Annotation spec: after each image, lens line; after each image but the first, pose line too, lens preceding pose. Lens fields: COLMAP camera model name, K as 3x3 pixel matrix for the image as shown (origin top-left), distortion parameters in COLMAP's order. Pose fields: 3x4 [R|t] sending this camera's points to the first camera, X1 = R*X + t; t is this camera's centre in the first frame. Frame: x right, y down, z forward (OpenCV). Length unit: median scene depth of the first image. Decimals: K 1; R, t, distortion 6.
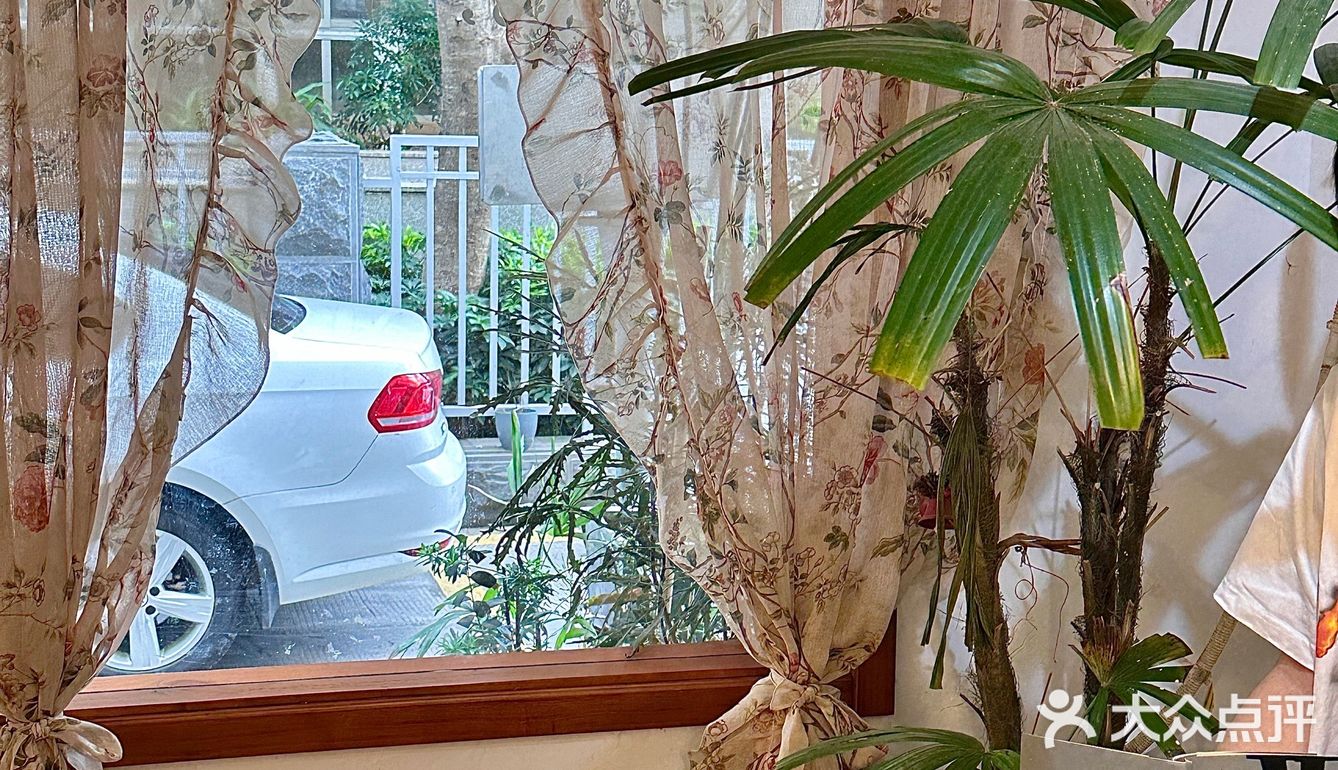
lens RADIAL K [[2197.7, 0, 674.4], [0, 2197.7, 391.7], [0, 0, 1]] dist [0.119961, 0.000000]
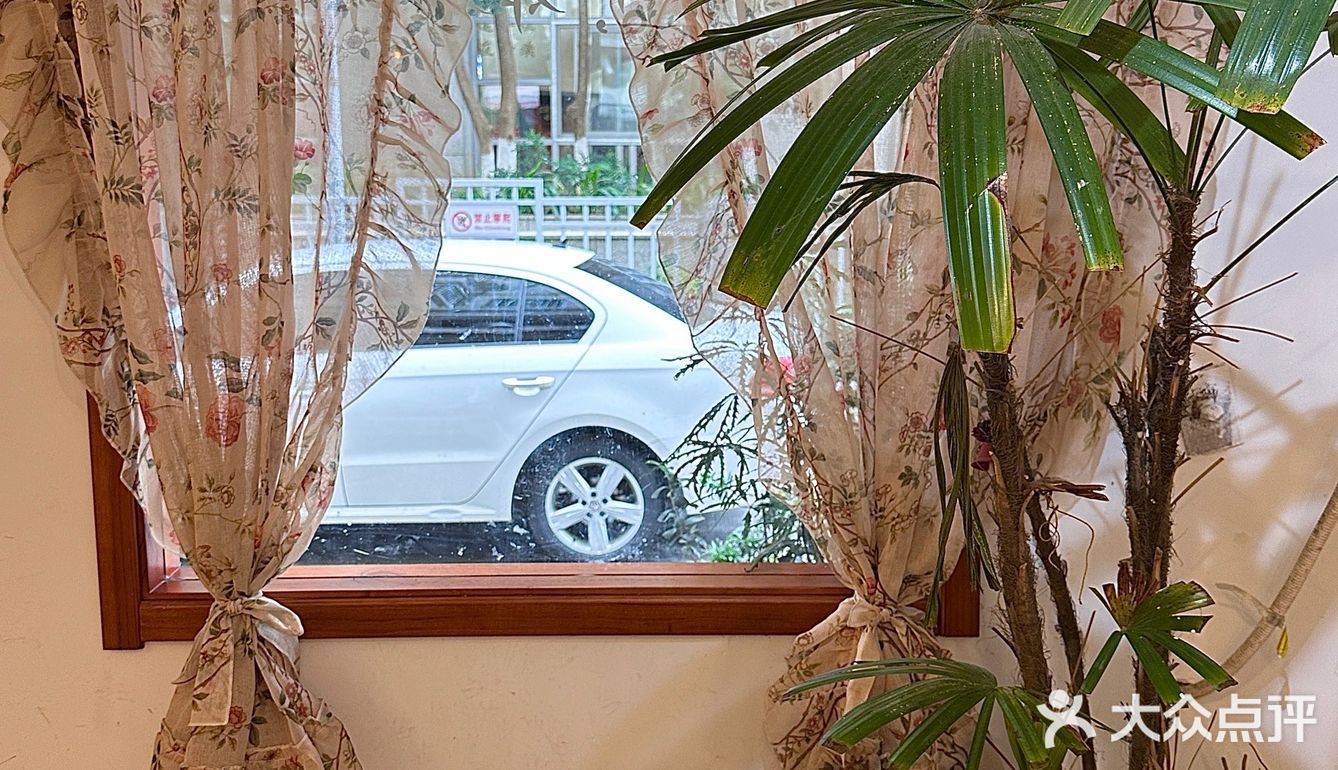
lens RADIAL K [[1402.9, 0, 667.5], [0, 1402.9, 373.0], [0, 0, 1]] dist [0.091009, 0.000000]
pose [[0.962818, 0.015167, -0.269724, 0.148692], [-0.016635, 0.999857, -0.003160, 0.018268], [0.269637, 0.007529, 0.962933, 0.281221]]
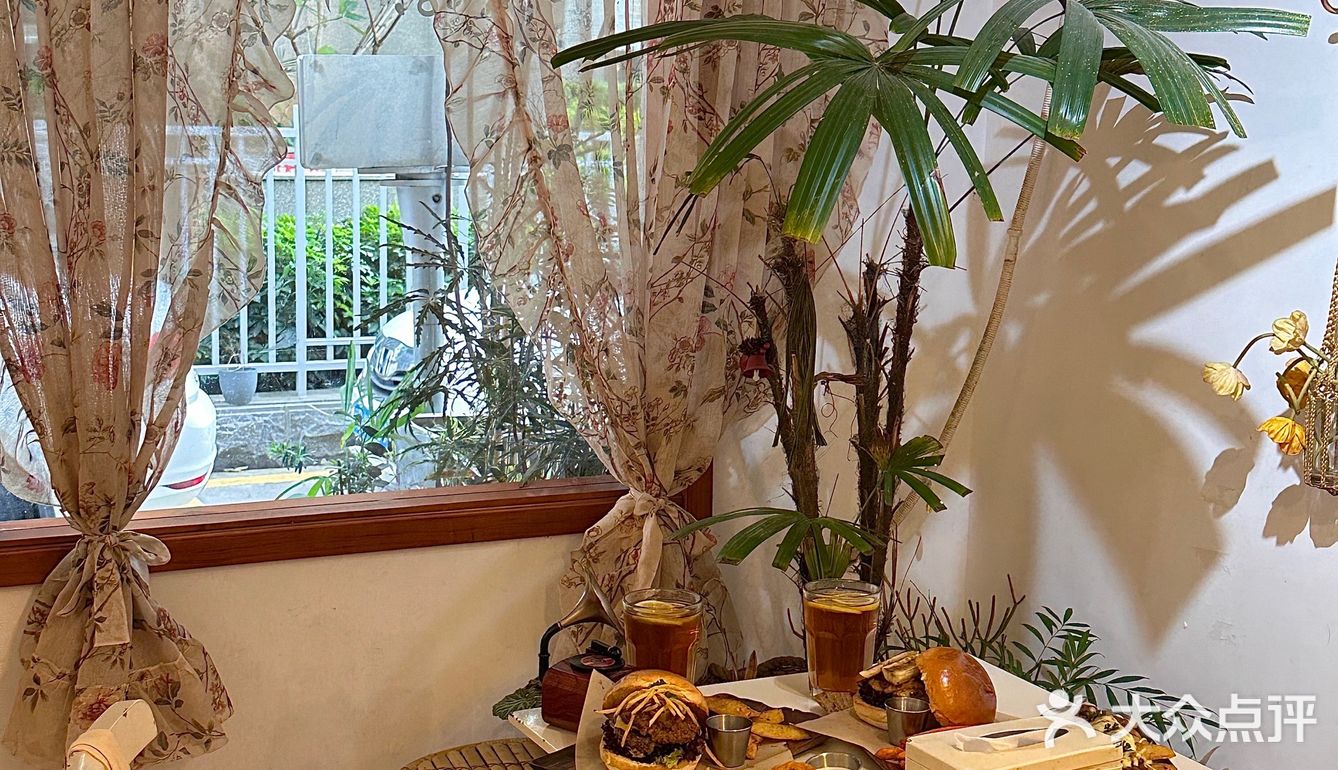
lens RADIAL K [[2024.0, 0, 664.3], [0, 2024.0, 389.5], [0, 0, 1]] dist [0.139944, 0.000000]
pose [[0.983333, -0.027937, 0.179652, -0.164911], [0.026869, 0.999604, 0.008379, 0.055947], [-0.179815, -0.003412, 0.983694, -0.252157]]
